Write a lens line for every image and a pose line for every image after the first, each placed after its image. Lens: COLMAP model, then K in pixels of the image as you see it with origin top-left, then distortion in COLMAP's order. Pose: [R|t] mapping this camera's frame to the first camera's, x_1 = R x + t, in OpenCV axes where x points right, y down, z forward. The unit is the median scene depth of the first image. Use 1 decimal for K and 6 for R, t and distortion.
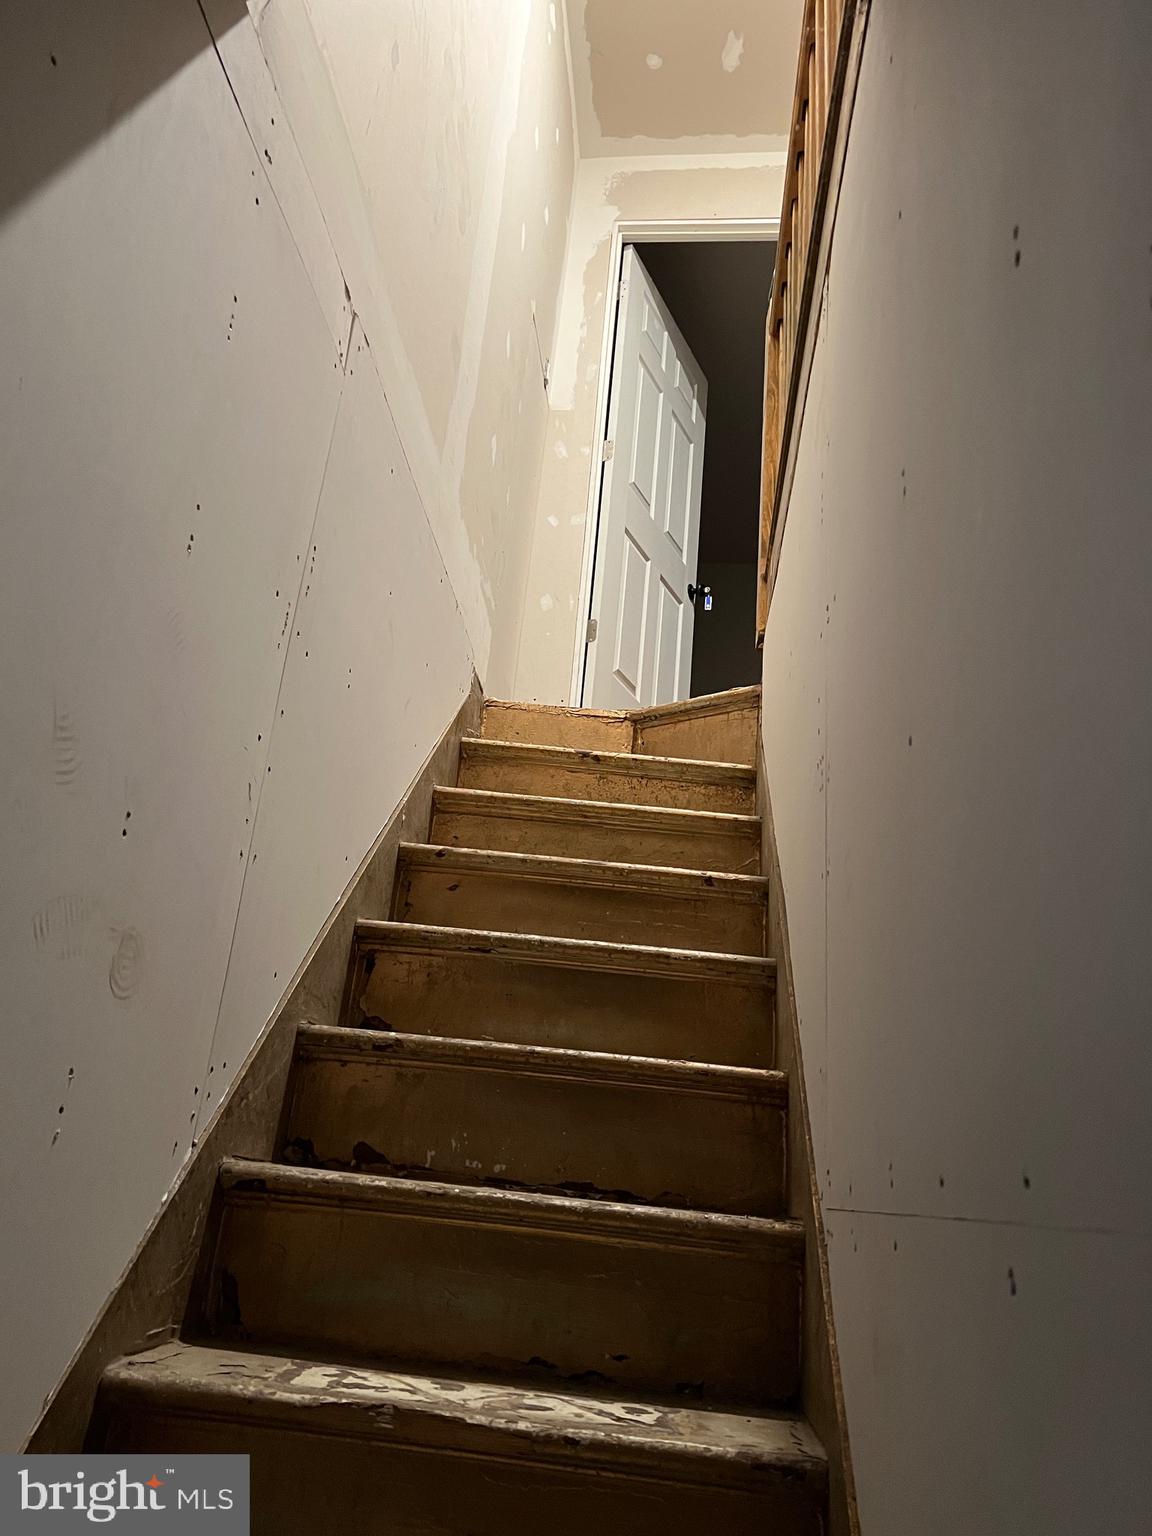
lens RADIAL K [[1139.4, 0, 576.0], [0, 1139.4, 768.0], [0, 0, 1]] dist [0.000362, -0.000377]
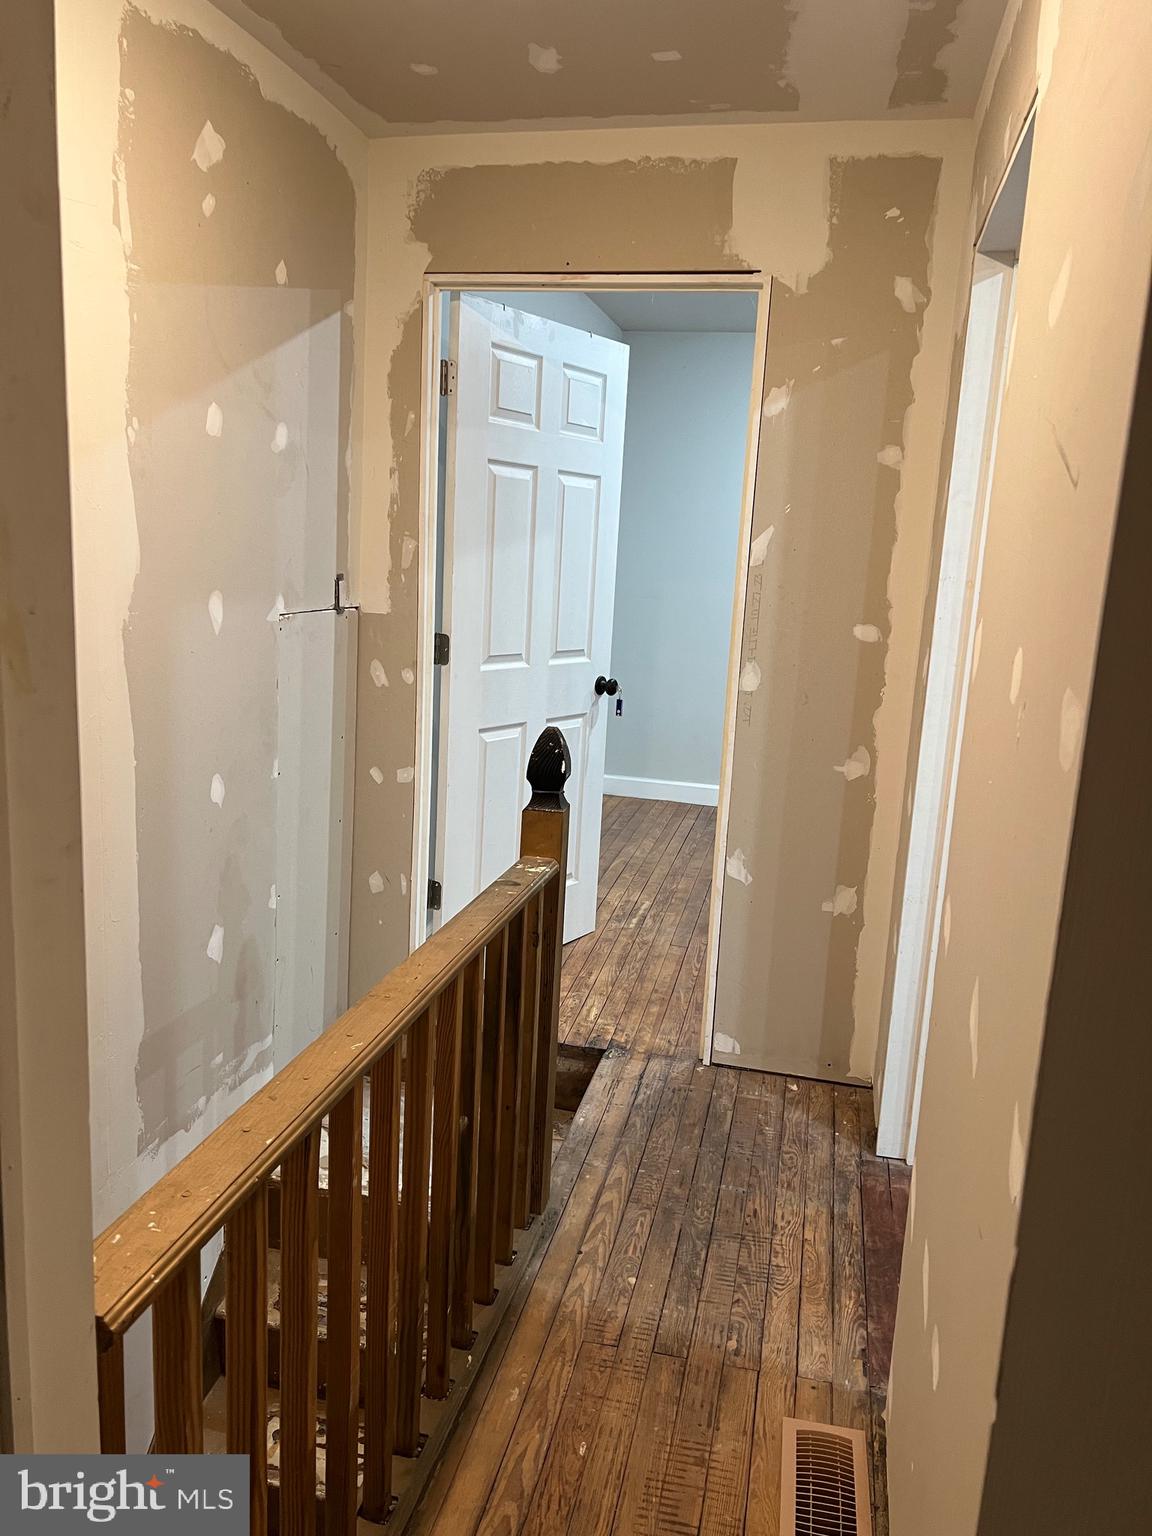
lens RADIAL K [[1139.4, 0, 576.0], [0, 1139.4, 768.0], [0, 0, 1]] dist [0.000362, -0.000377]
pose [[0.988586, -0.004912, -0.150578, 0.238707], [0.080951, 0.860252, 0.503402, -0.605152], [0.127062, -0.509846, 0.850830, 0.314184]]
